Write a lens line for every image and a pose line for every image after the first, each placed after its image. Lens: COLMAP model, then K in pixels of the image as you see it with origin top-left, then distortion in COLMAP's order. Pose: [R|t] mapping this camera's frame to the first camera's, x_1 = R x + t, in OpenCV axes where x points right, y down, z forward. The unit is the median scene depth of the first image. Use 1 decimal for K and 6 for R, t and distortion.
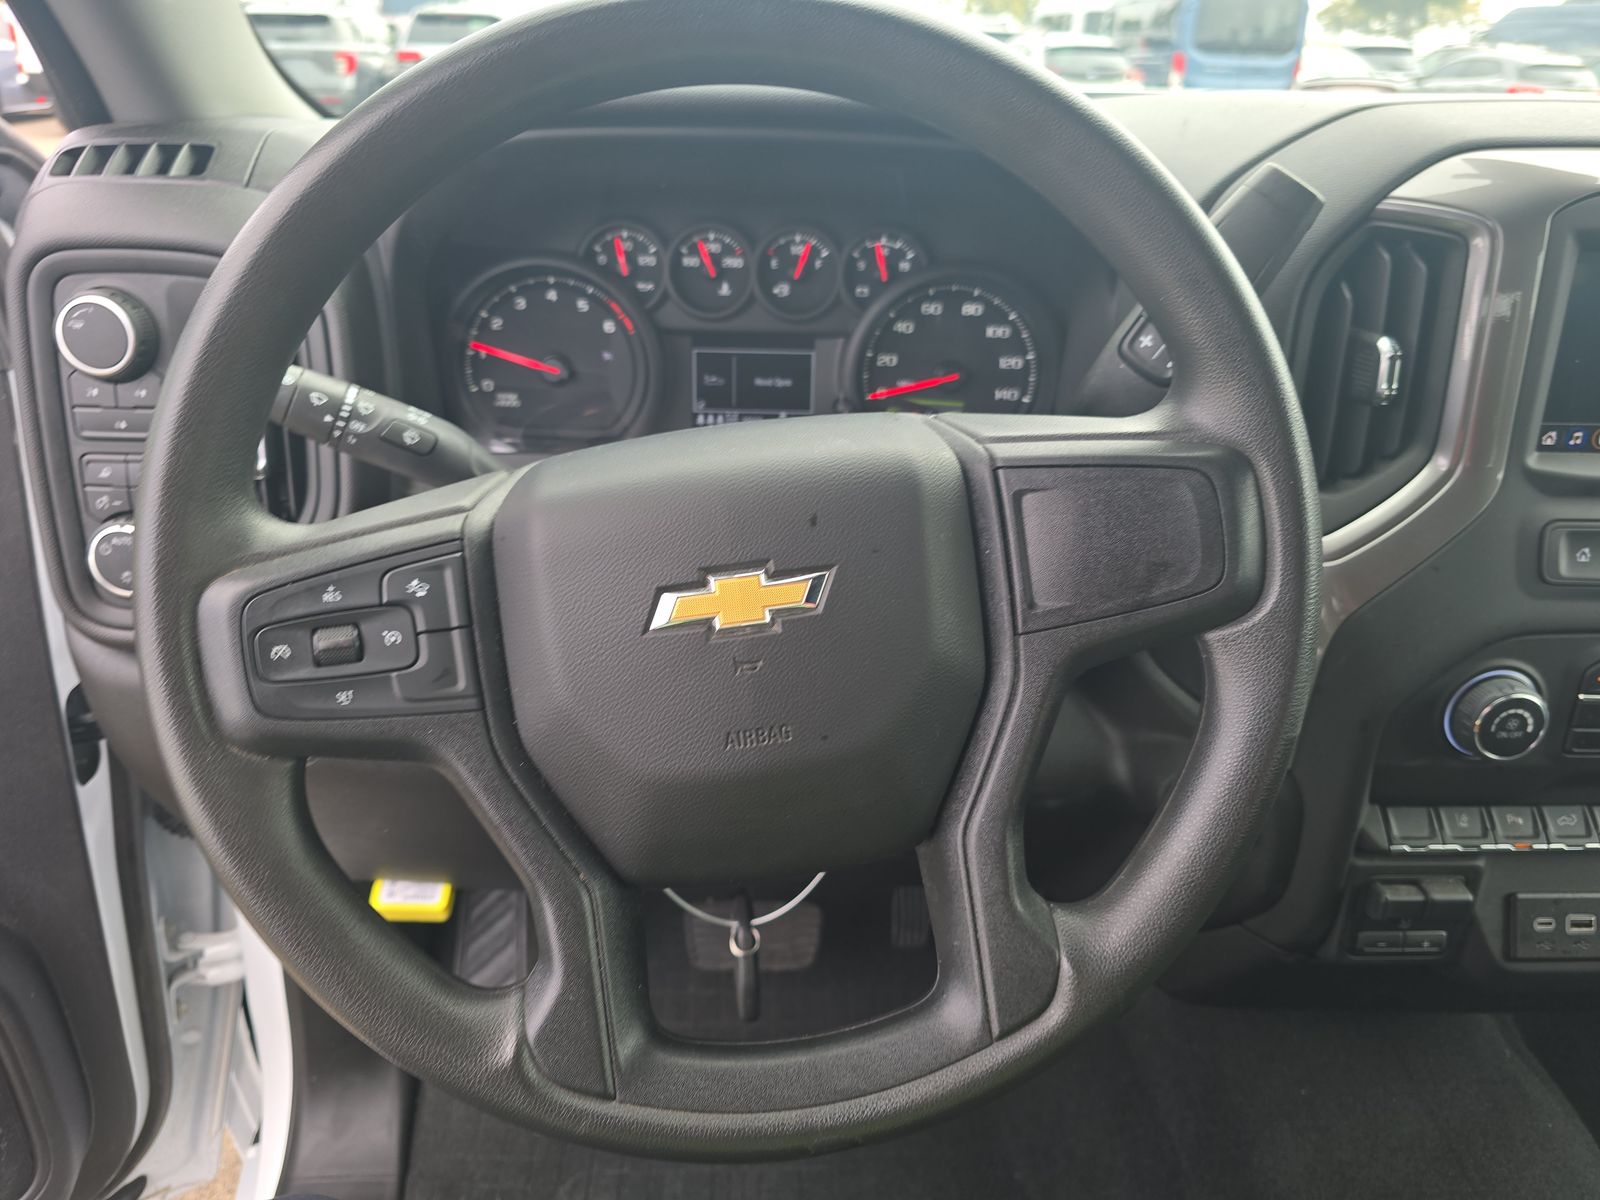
lens RADIAL K [[1096.7, 0, 800.0], [0, 1096.7, 600.0], [0, 0, 1]] dist [0.064170, -0.070083]
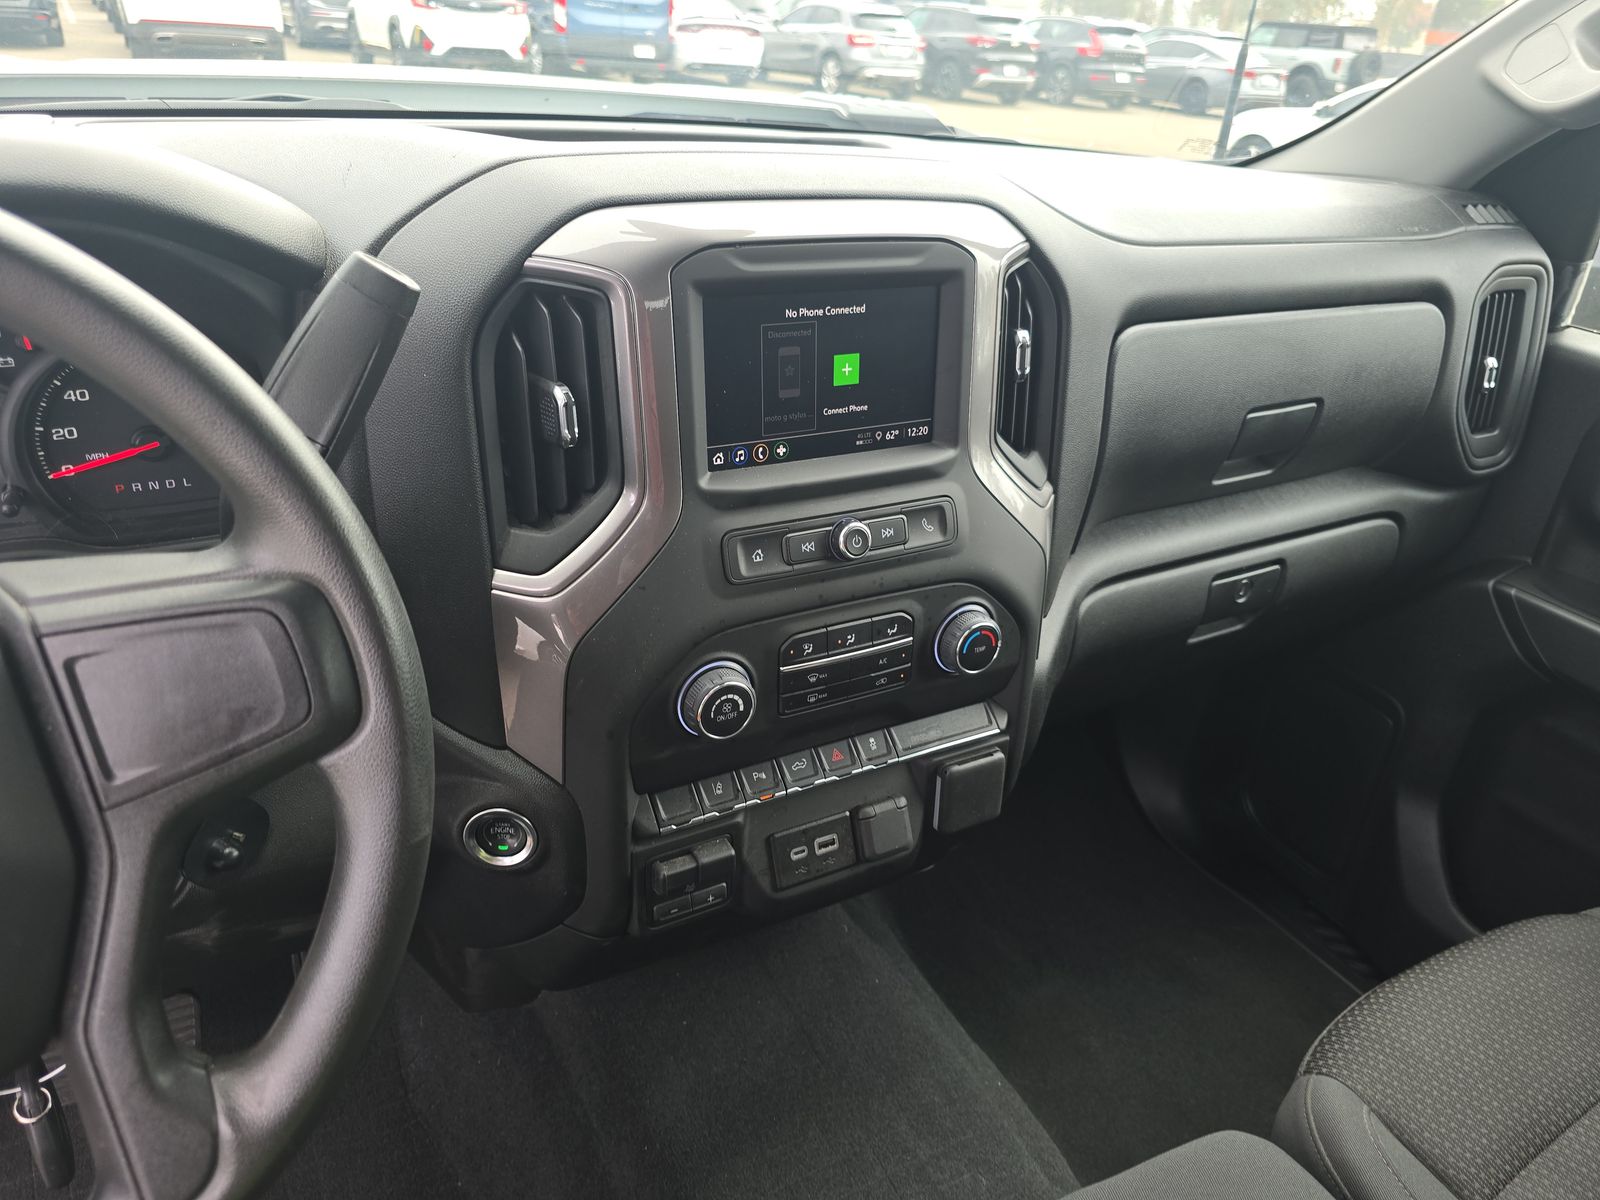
lens RADIAL K [[1096.7, 0, 800.0], [0, 1096.7, 600.0], [0, 0, 1]] dist [0.064170, -0.070083]
pose [[0.884649, -0.176658, 0.431495, 0.352300], [0.151258, 0.984128, 0.092801, -0.143107], [-0.441040, -0.016829, 0.897329, -0.093489]]
